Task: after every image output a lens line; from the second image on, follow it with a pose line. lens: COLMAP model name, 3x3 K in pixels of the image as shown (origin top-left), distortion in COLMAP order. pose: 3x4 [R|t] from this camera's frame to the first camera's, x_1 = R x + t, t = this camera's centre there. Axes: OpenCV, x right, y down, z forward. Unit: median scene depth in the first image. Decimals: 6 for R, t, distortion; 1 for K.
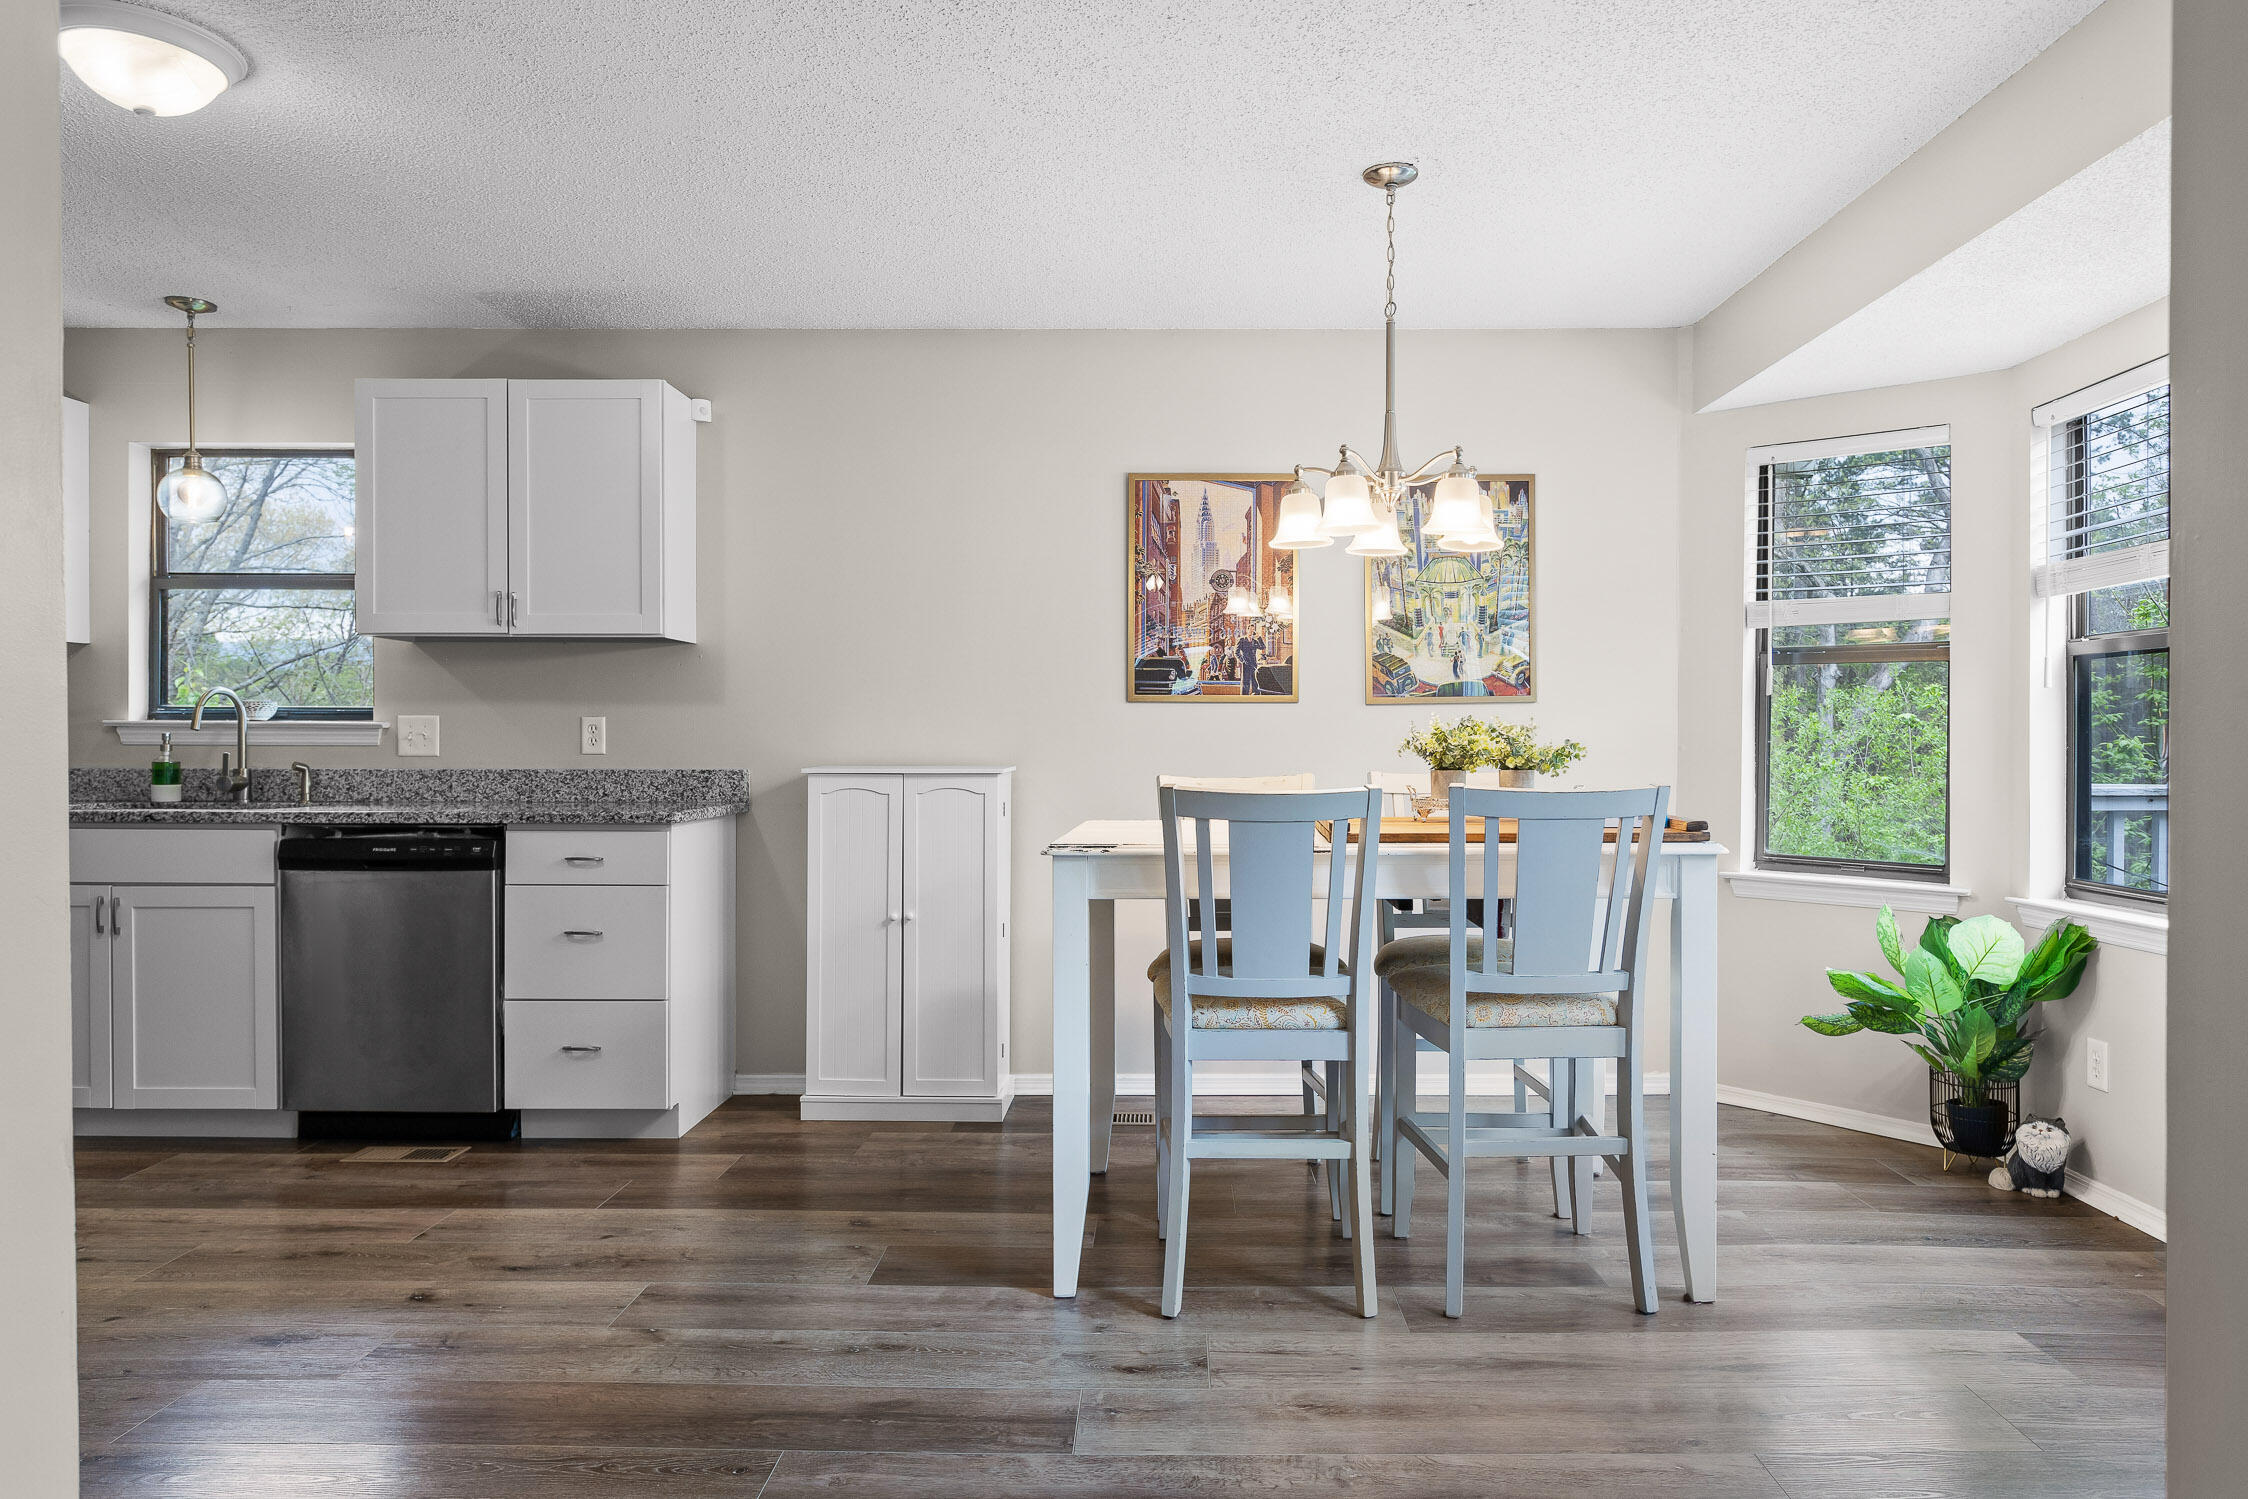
lens RADIAL K [[1459.1, 0, 1124.0], [0, 1459.1, 749.5], [0, 0, 1]] dist [-0.007652, -0.001341]
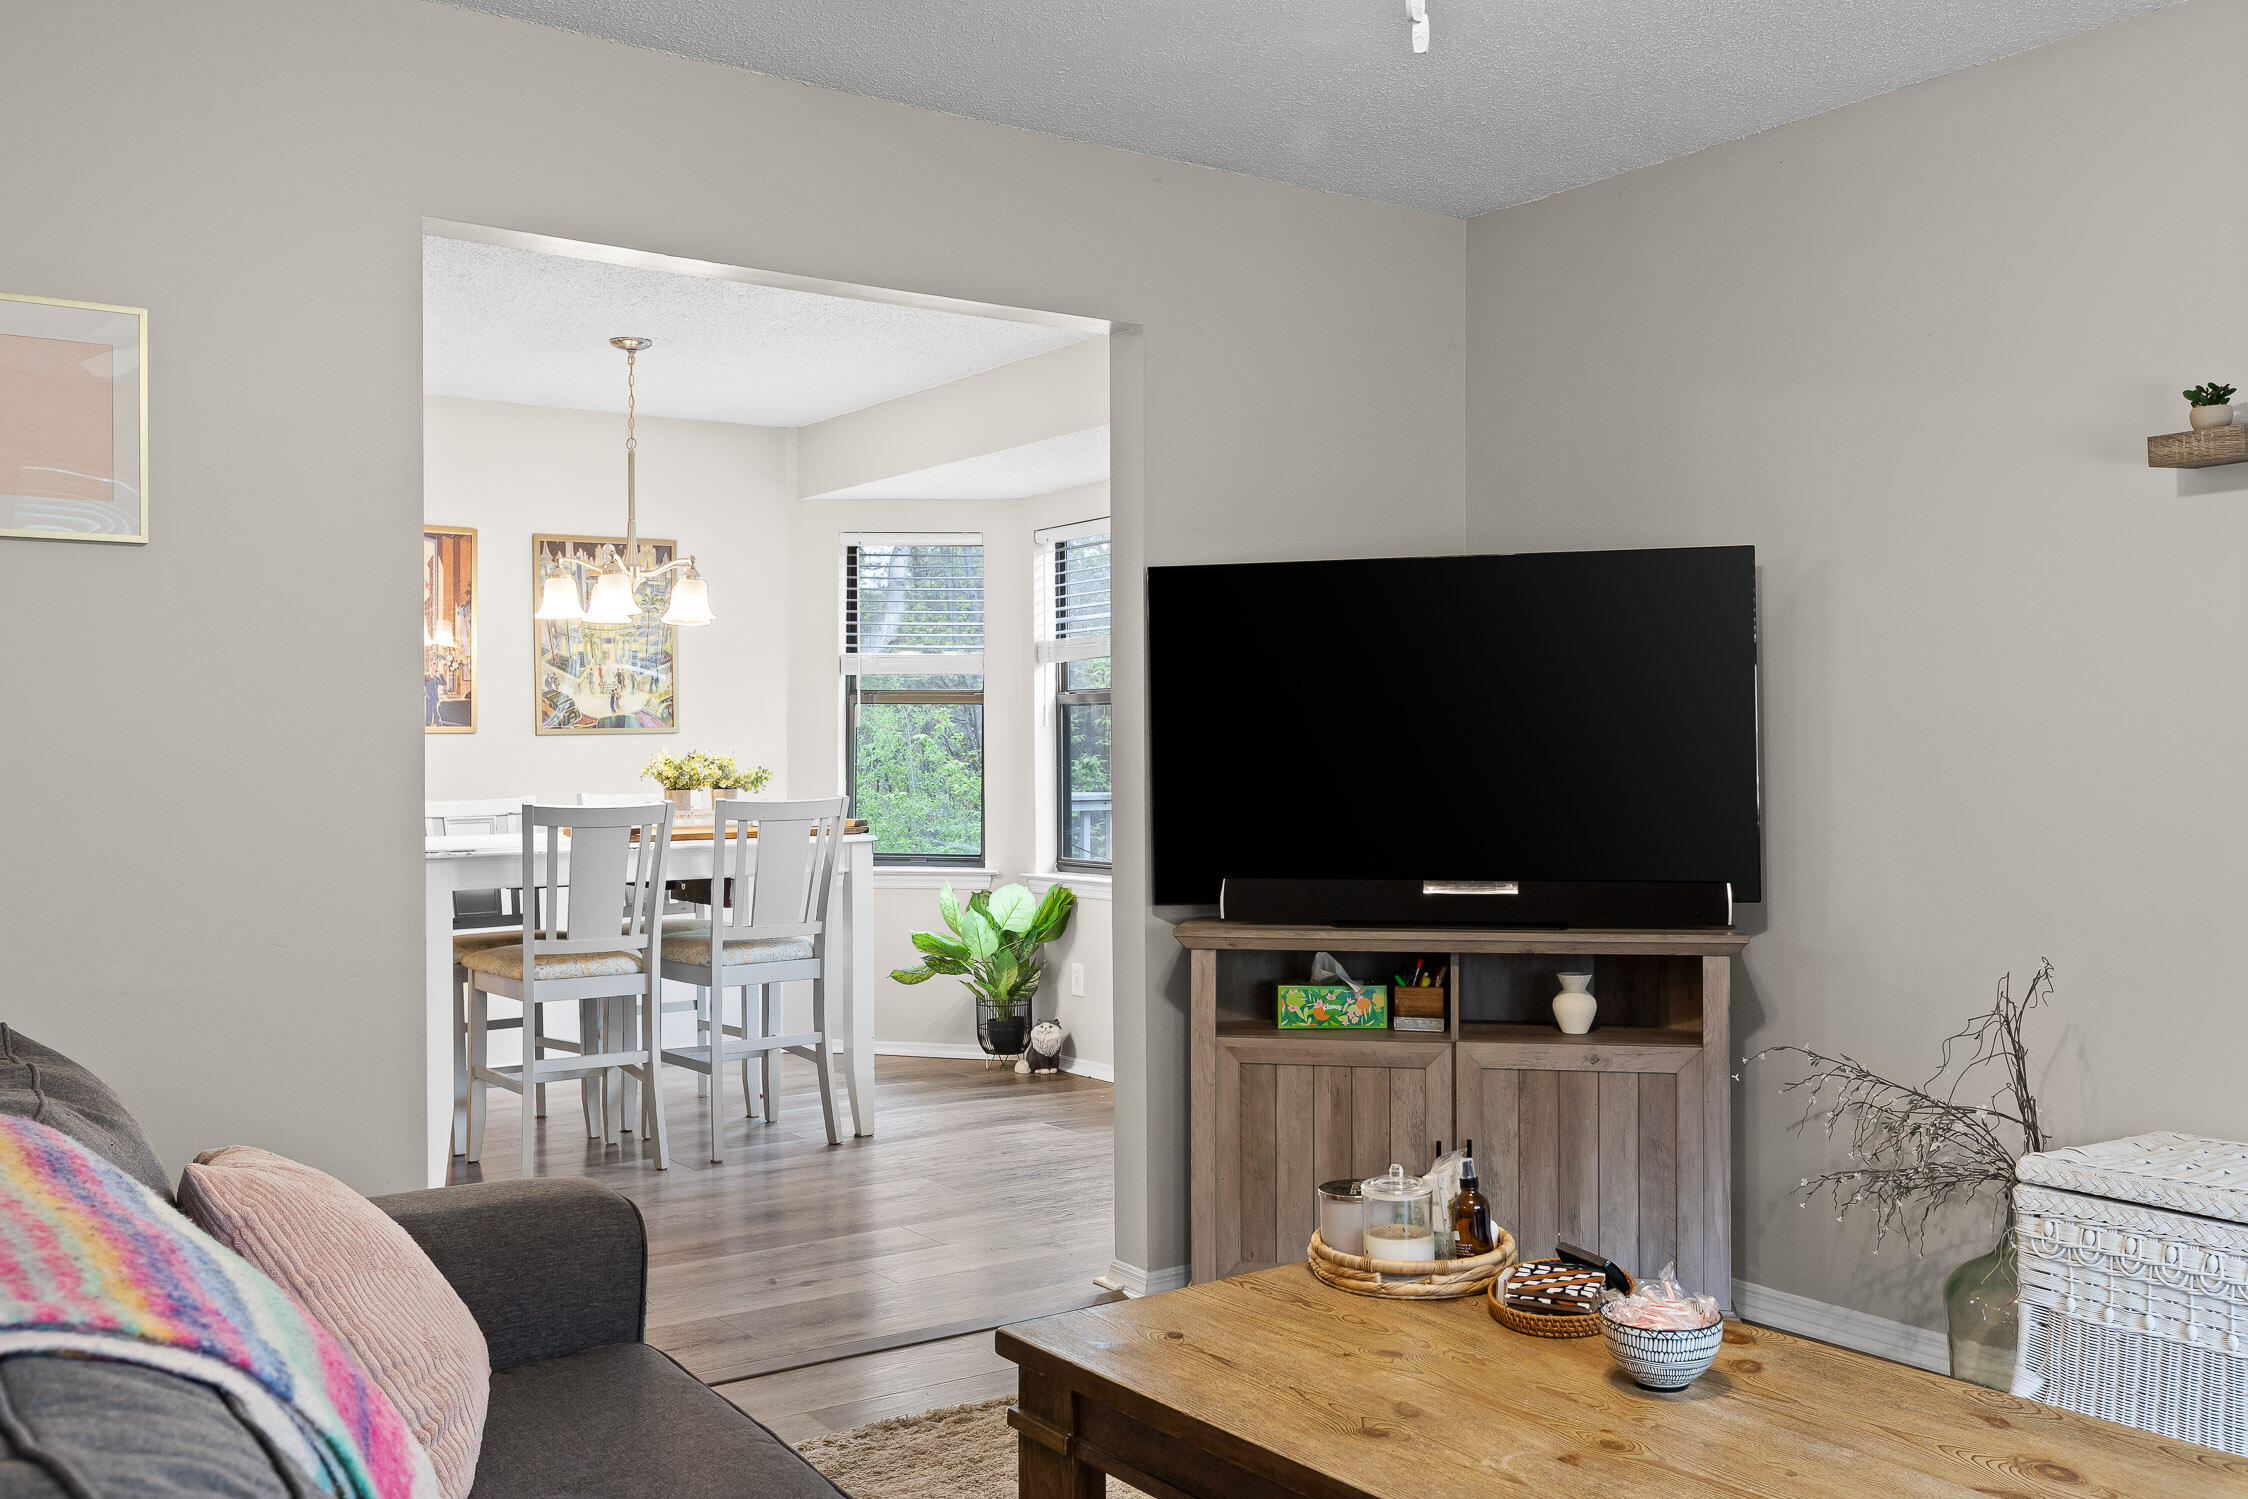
lens RADIAL K [[1966.8, 0, 1124.0], [0, 1966.8, 749.5], [0, 0, 1]] dist [-0.005390, -0.004737]
pose [[0.811152, -0.005161, 0.584813, -0.441147], [0.009592, 0.999944, -0.004479, -0.010129], [-0.584757, 0.009242, 0.811156, -0.626350]]
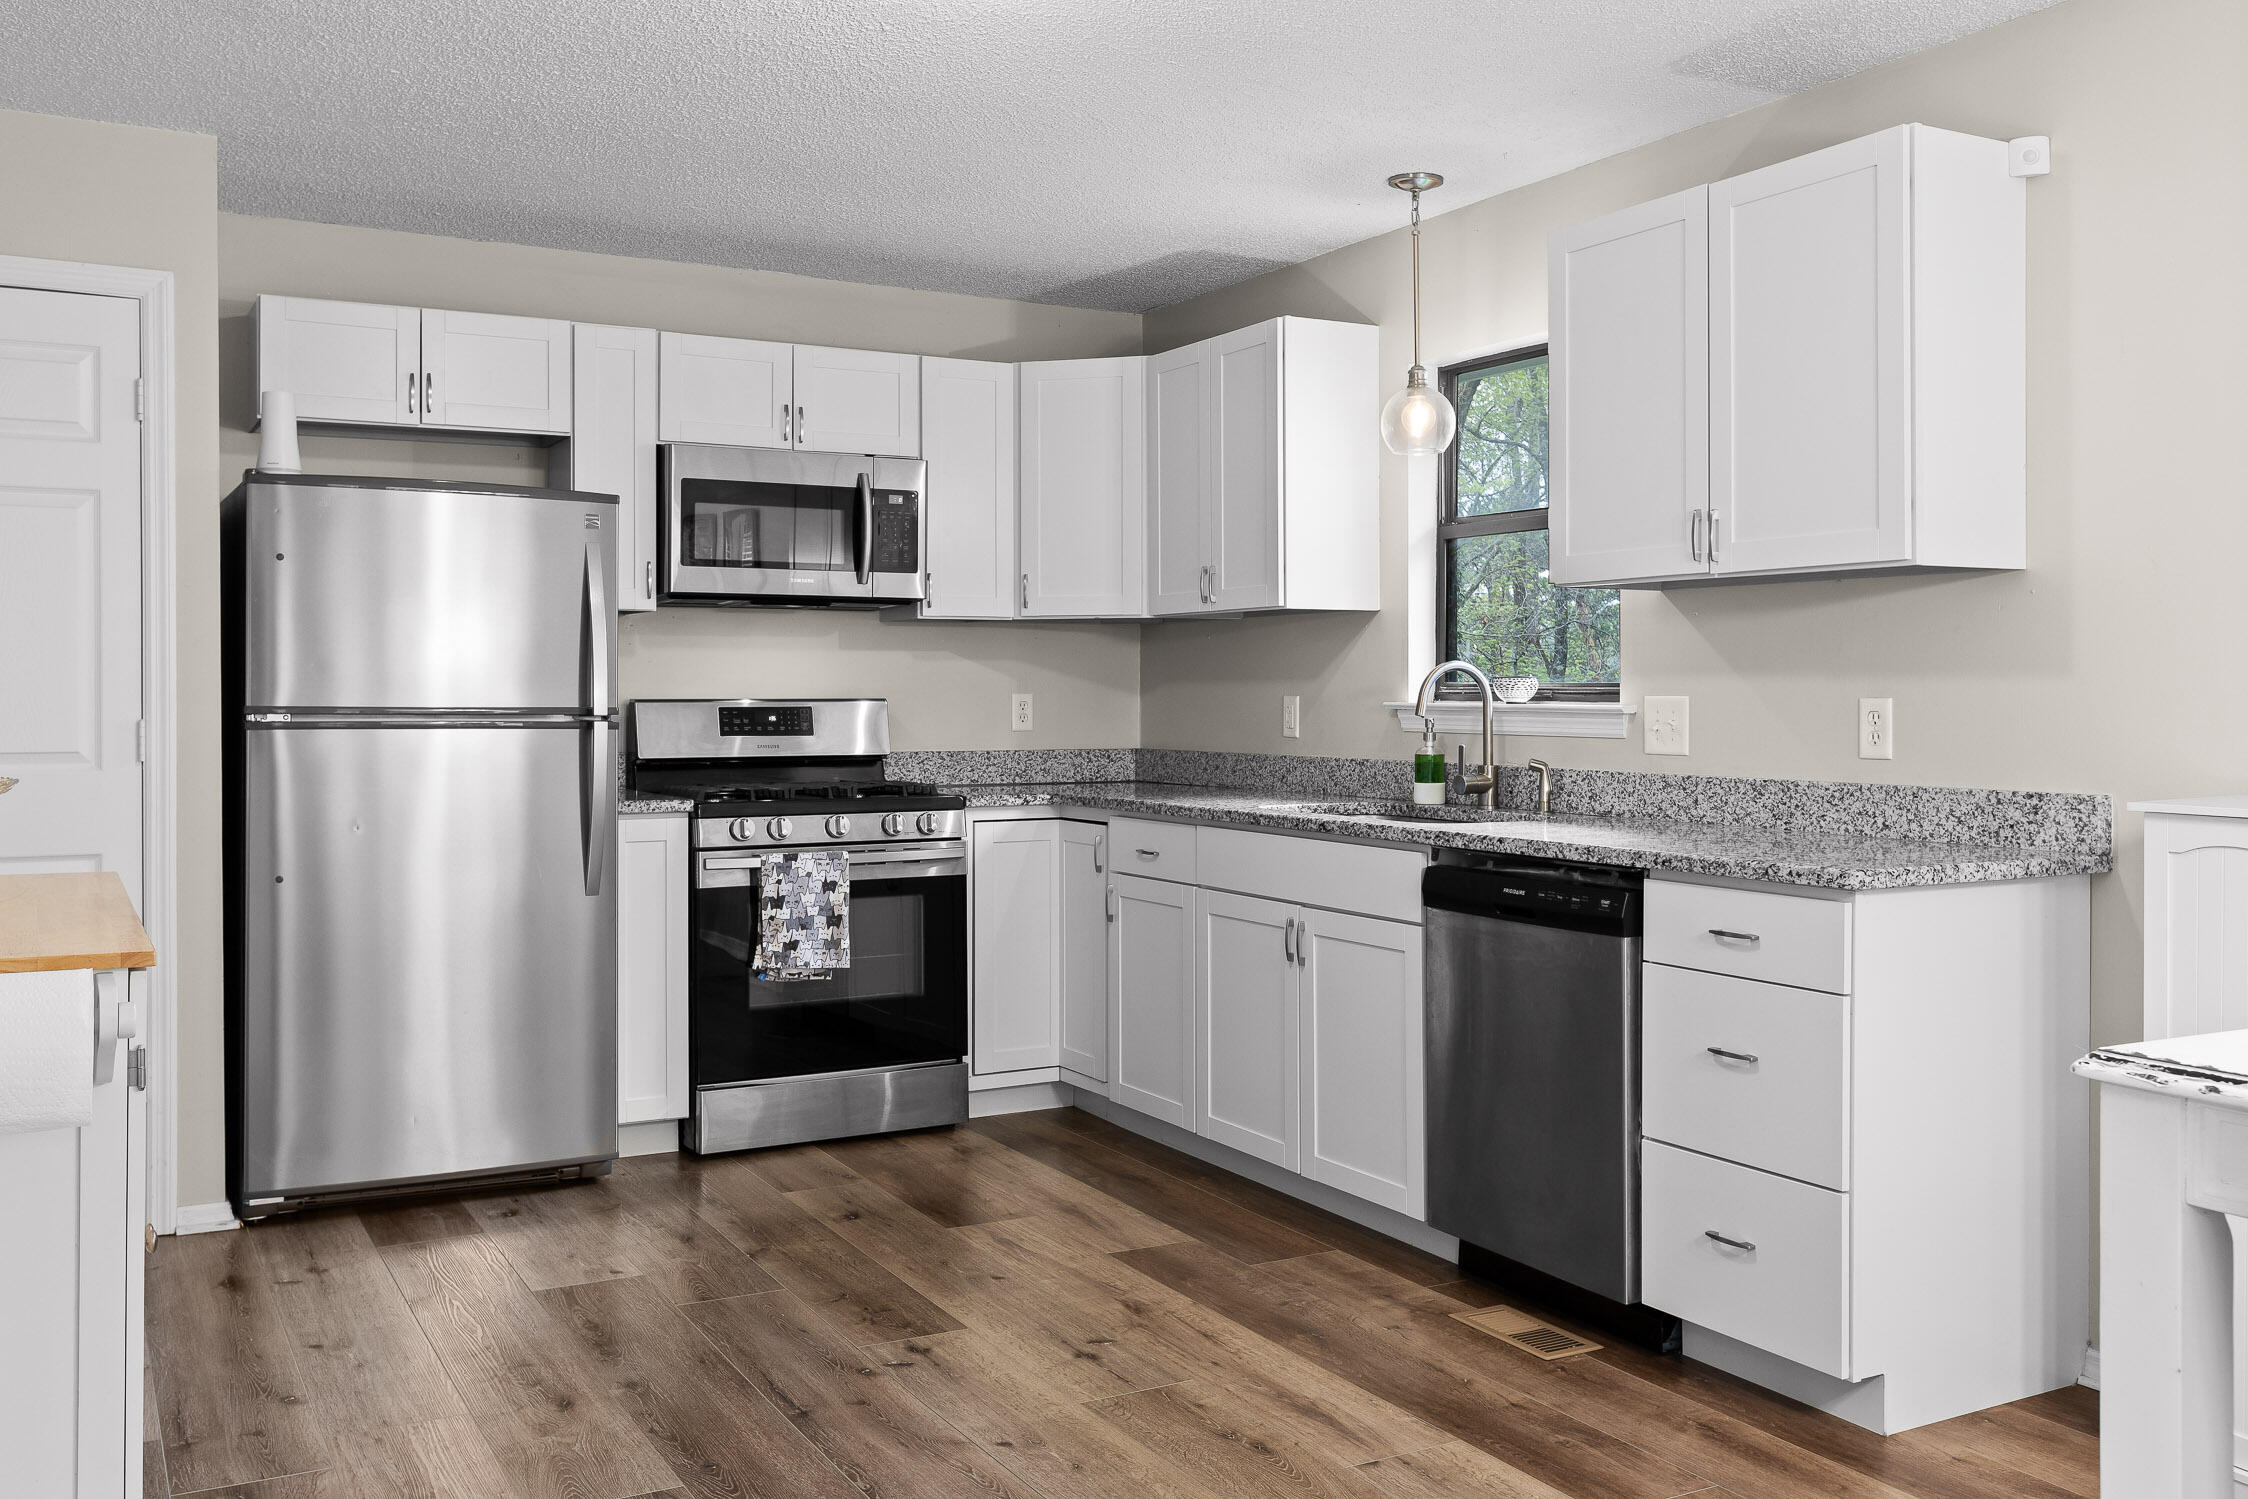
lens RADIAL K [[1925.8, 0, 1122.5], [0, 1925.8, 698.9], [0, 0, 1]] dist [-0.005170, -0.002260]
pose [[0.492211, 0.000057, -0.870476, 0.210783], [-0.002423, 0.999996, -0.001305, -0.022983], [0.870472, 0.002752, 0.492209, 0.369729]]
